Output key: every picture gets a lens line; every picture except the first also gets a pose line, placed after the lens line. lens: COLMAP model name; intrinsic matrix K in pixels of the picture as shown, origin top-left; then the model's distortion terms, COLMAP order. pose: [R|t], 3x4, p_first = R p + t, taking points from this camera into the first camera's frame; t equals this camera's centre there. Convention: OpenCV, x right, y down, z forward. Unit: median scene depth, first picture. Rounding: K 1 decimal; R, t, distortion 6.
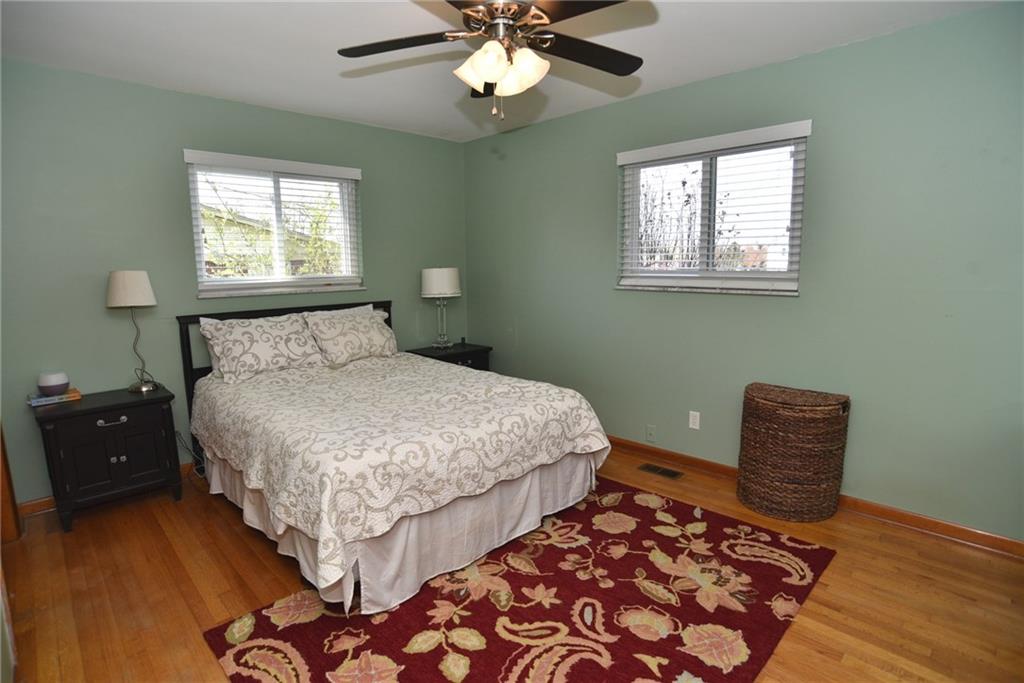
lens RADIAL K [[525.4, 0, 511.3], [0, 525.4, 349.3], [0, 0, 1]] dist [-0.101608, 0.051181]
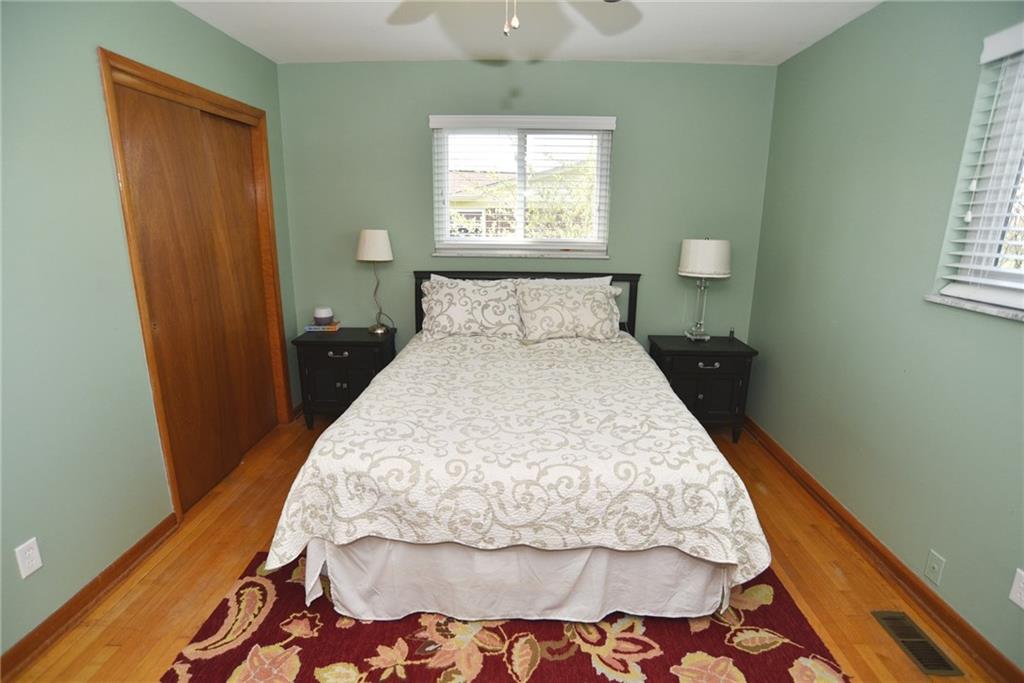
lens RADIAL K [[525.4, 0, 511.3], [0, 525.4, 349.3], [0, 0, 1]] dist [-0.101608, 0.051181]
pose [[0.689713, 0.201763, -0.695404, 0.369223], [-0.133741, 0.979367, 0.151505, -0.114838], [0.711624, -0.011491, 0.702466, 0.400953]]
